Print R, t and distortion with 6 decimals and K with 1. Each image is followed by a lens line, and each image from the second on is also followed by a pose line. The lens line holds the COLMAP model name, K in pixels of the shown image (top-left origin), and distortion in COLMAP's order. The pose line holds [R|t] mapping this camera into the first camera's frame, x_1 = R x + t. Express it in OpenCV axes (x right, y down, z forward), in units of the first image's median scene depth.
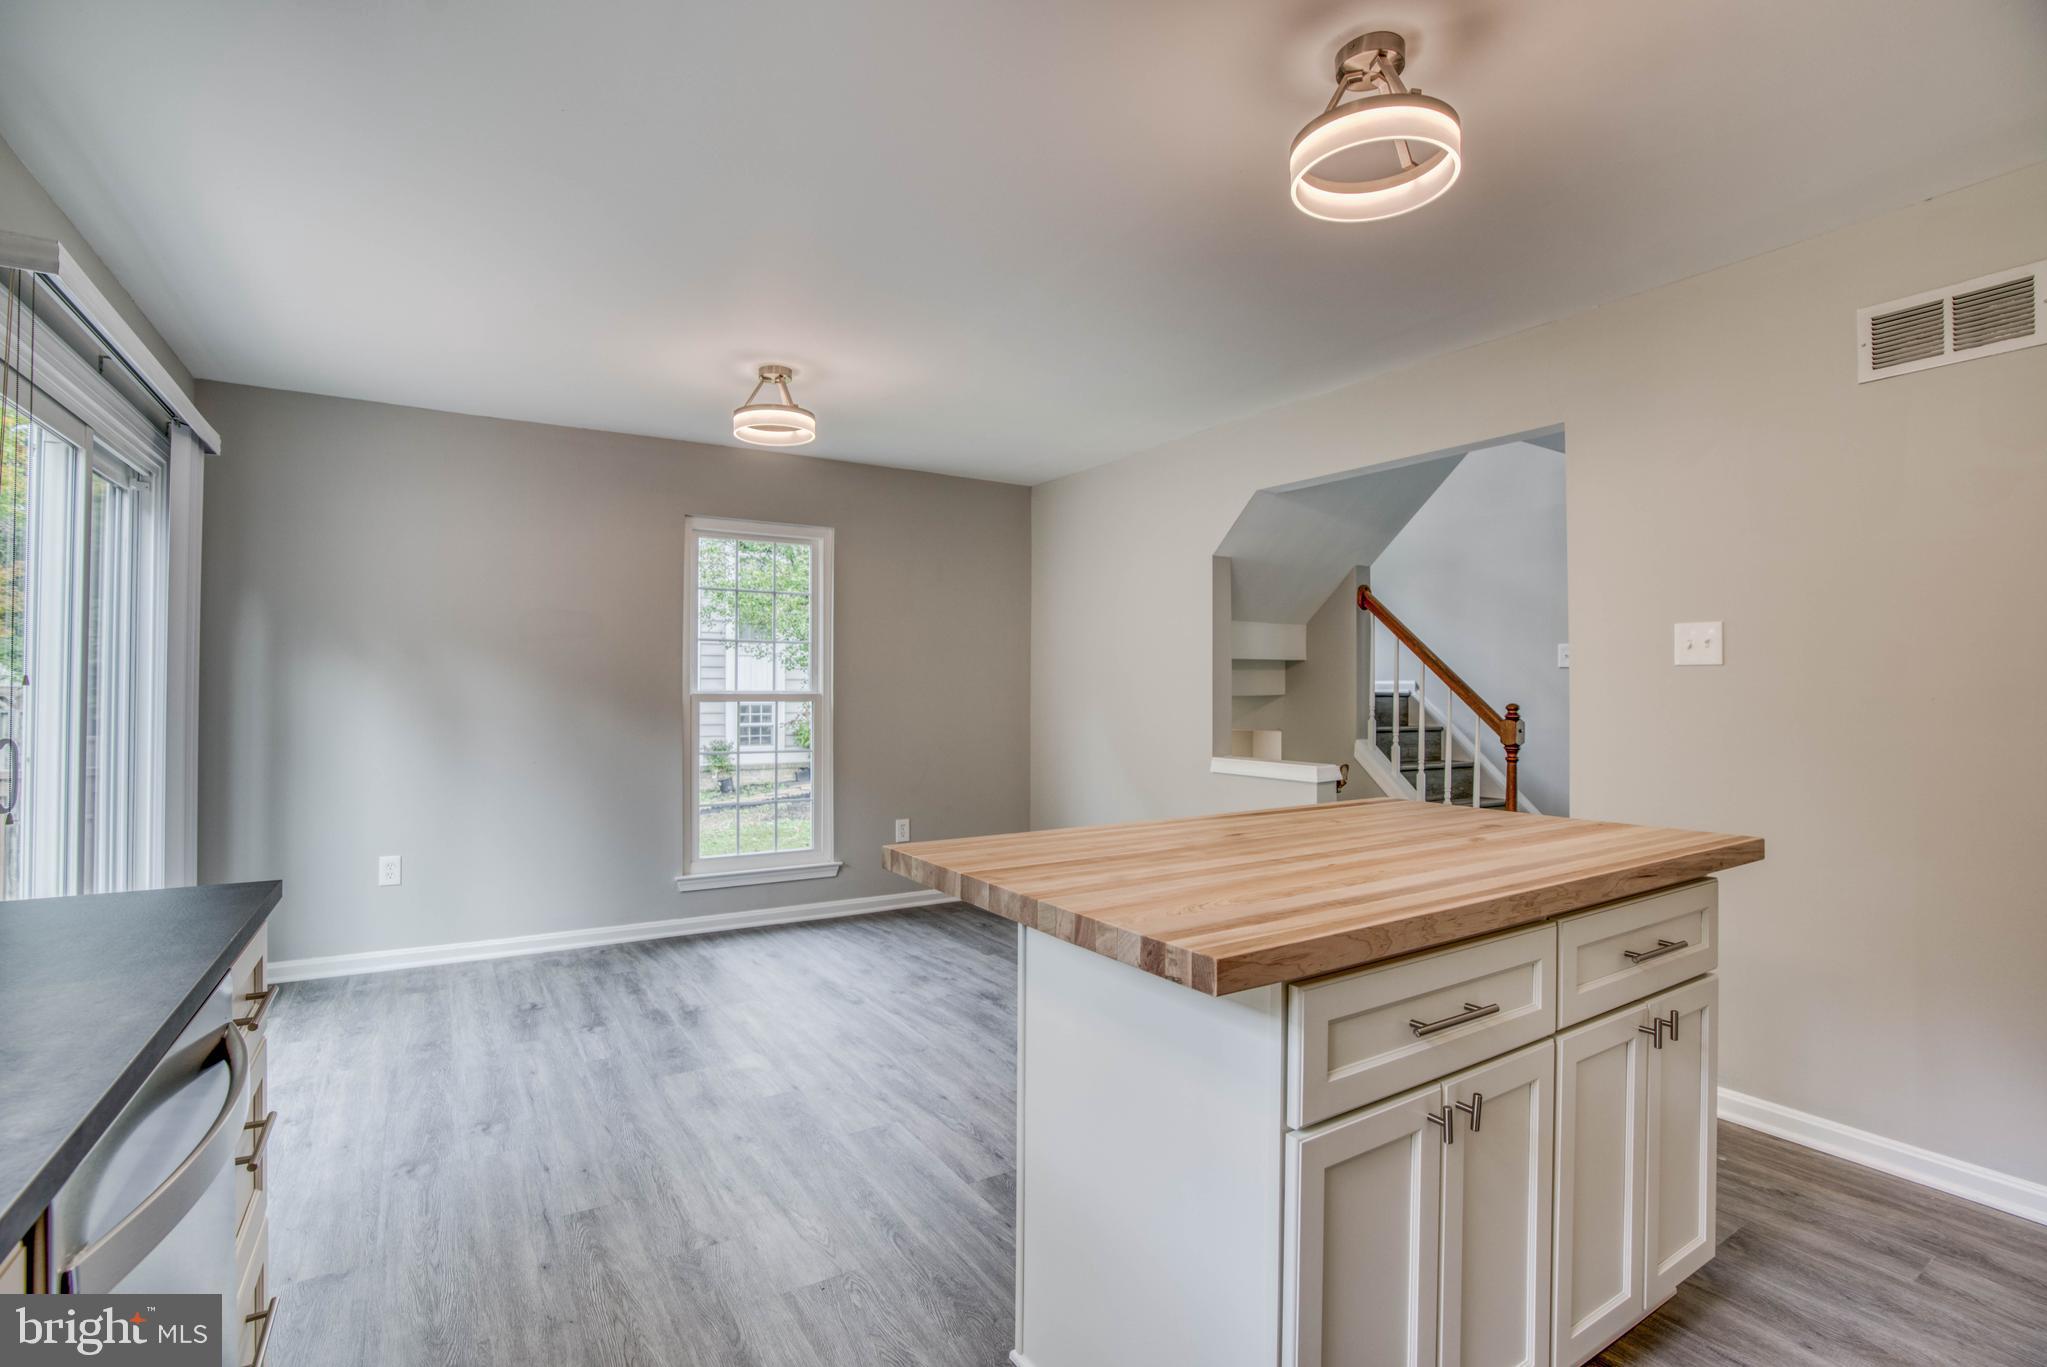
lens RADIAL K [[936.8, 0, 1010.4], [0, 936.8, 686.7], [0, 0, 1]] dist [-0.074621, 0.028219]
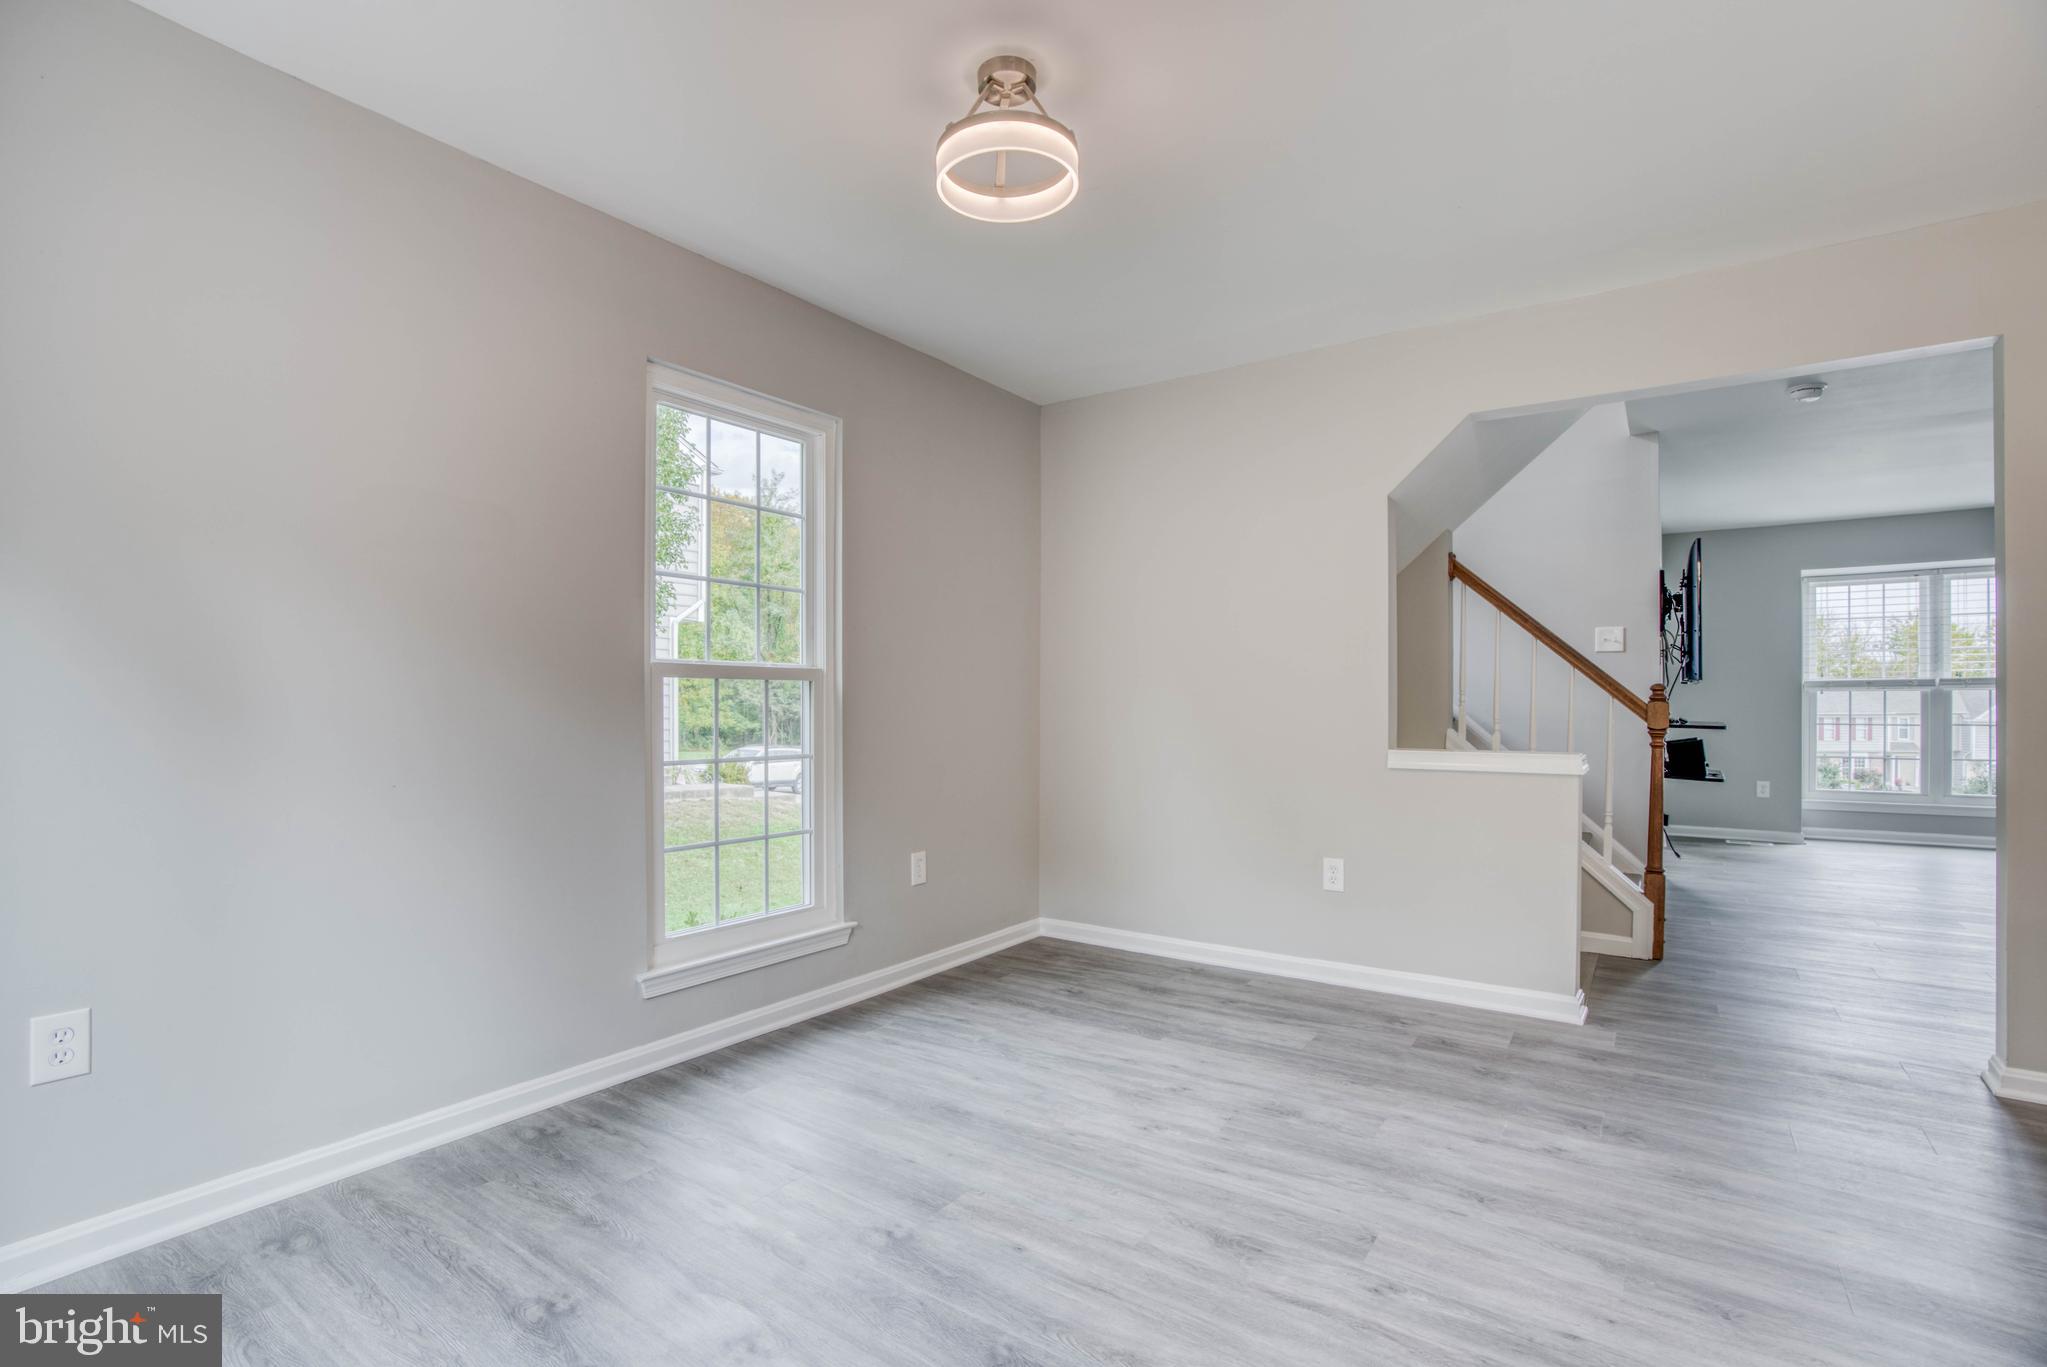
lens RADIAL K [[942.3, 0, 1002.0], [0, 942.3, 710.9], [0, 0, 1]] dist [-0.072735, 0.028573]
pose [[0.927966, -0.005177, 0.372628, -0.595679], [-0.000055, 0.999902, 0.014028, 0.049478], [-0.372664, -0.013038, 0.927875, 0.607961]]
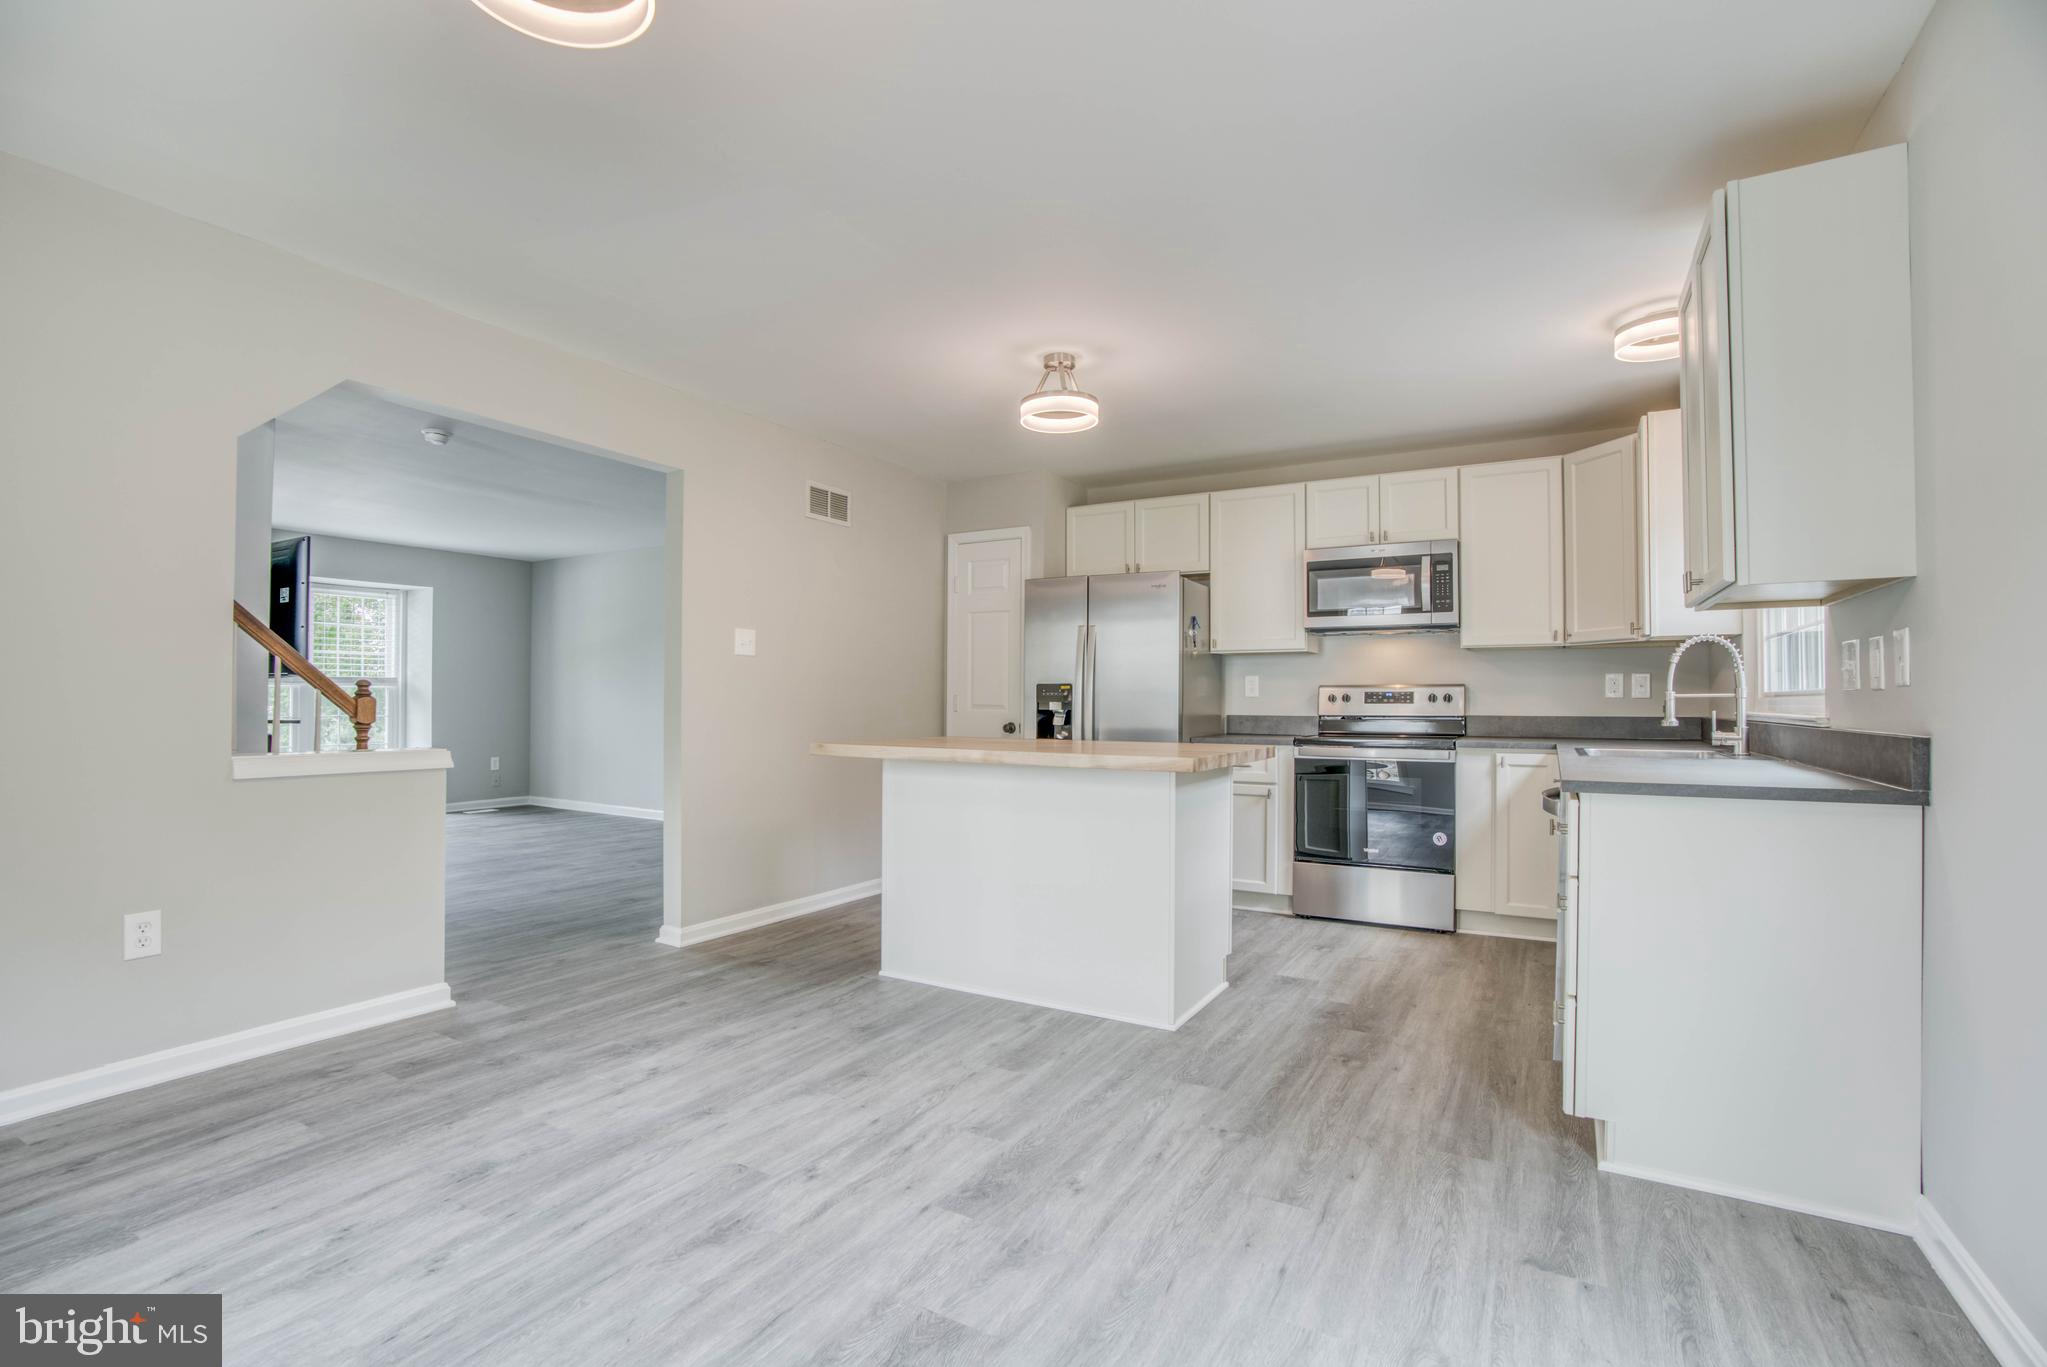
lens RADIAL K [[936.8, 0, 1010.4], [0, 936.8, 686.7], [0, 0, 1]] dist [-0.074621, 0.028219]
pose [[-0.460620, 0.009743, 0.887544, -0.882203], [-0.010880, 0.999803, -0.016623, 0.051673], [-0.887531, -0.017314, -0.460423, 1.269578]]
